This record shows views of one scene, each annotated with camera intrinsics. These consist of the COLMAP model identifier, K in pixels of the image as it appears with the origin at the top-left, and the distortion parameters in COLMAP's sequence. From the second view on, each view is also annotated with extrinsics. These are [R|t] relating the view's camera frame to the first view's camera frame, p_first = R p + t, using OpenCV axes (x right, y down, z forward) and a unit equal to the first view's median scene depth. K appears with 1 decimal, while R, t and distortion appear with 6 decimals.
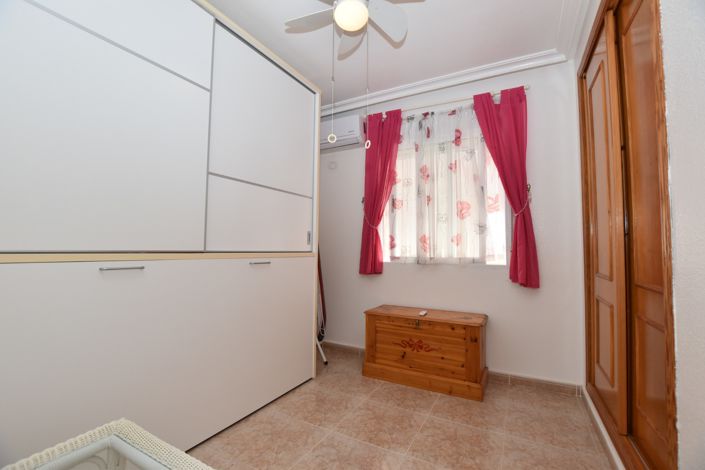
lens RADIAL K [[310.5, 0, 352.5], [0, 310.5, 235.0], [0, 0, 1]] dist [-0.037752, 0.006852]
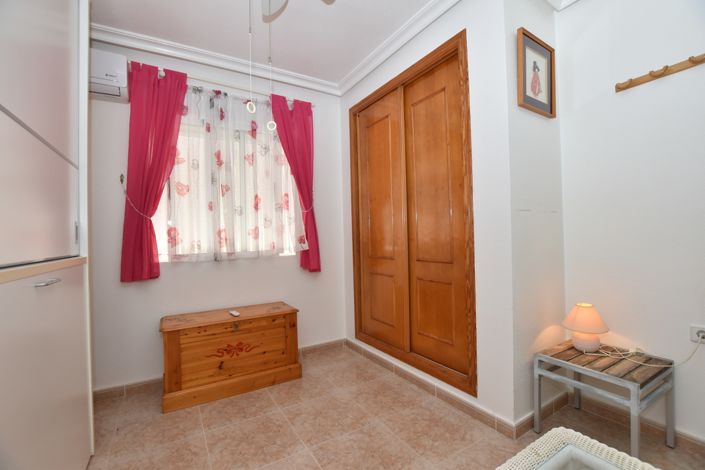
lens RADIAL K [[310.5, 0, 352.5], [0, 310.5, 235.0], [0, 0, 1]] dist [-0.037752, 0.006852]
pose [[0.500584, -0.015200, 0.865554, -0.367486], [-0.009513, 0.999689, 0.023057, -0.004323], [-0.865636, -0.019776, 0.500284, 0.229882]]
